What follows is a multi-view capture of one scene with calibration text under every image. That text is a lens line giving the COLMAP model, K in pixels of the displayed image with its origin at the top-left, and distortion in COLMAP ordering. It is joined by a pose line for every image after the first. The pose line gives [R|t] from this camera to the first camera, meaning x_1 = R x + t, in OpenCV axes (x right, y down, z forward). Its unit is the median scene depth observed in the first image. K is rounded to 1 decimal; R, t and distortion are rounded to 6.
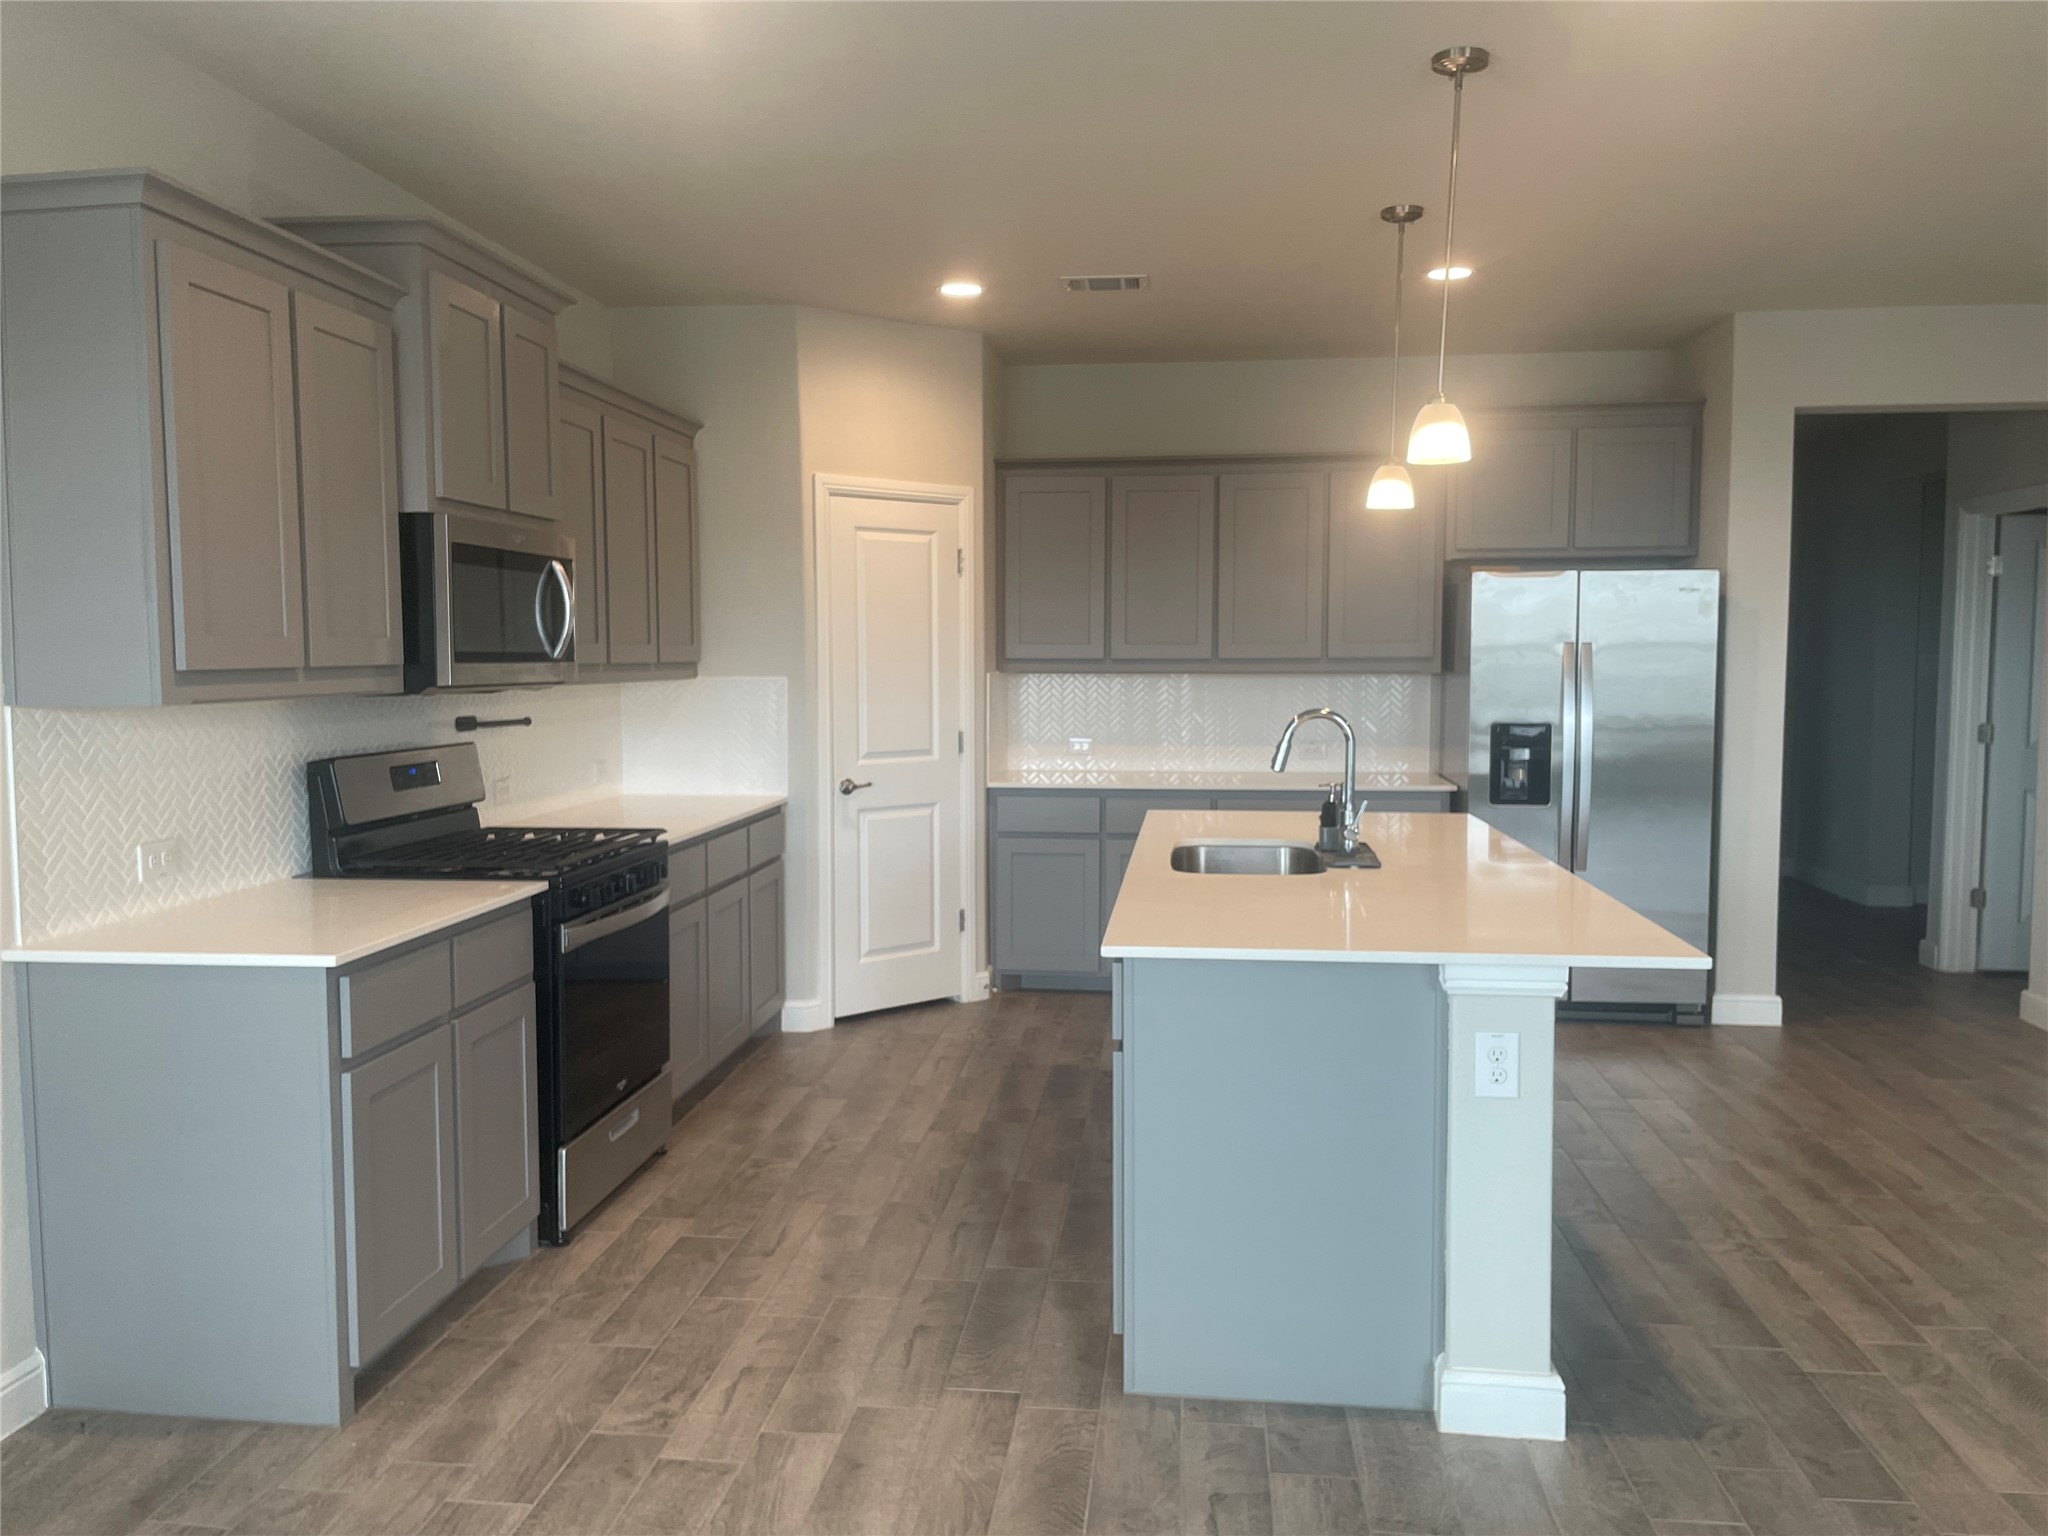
lens RADIAL K [[1565.5, 0, 1024.2], [0, 1565.5, 780.8], [0, 0, 1]] dist [0.045929, -0.024132]
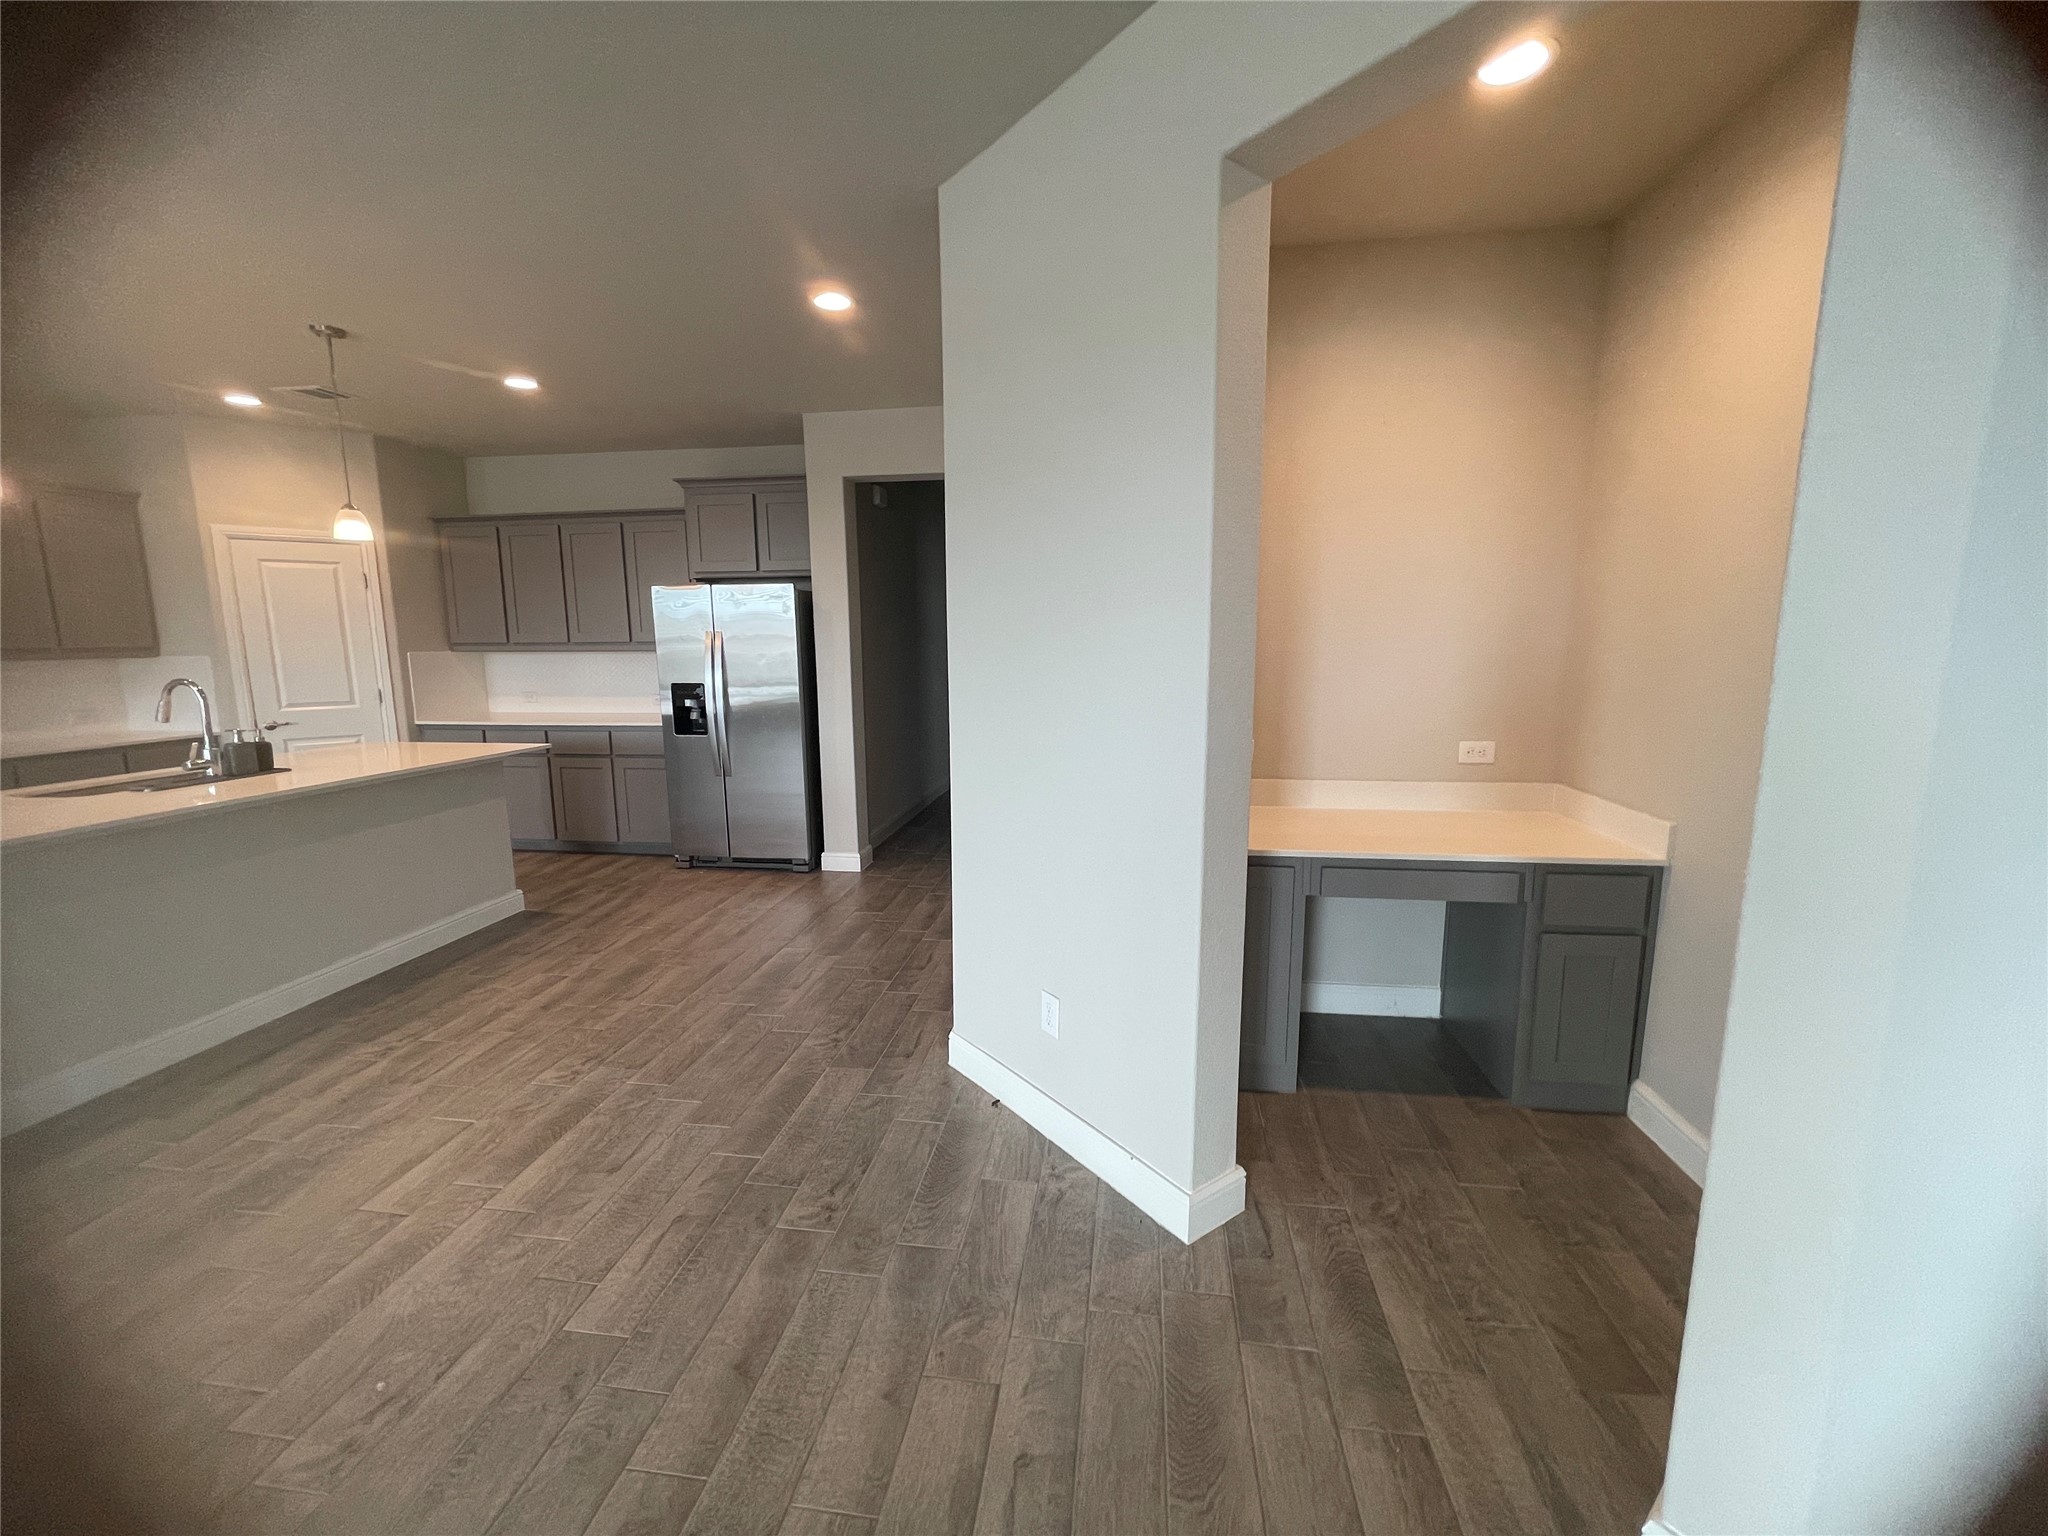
lens RADIAL K [[838.0, 0, 1035.8], [0, 838.0, 764.4], [0, 0, 1]] dist [0.002661, -0.000054]
pose [[0.999723, -0.003796, -0.023210, 0.686083], [0.005349, 0.997725, 0.067210, -0.010225], [0.022902, -0.067315, 0.997469, 0.168240]]
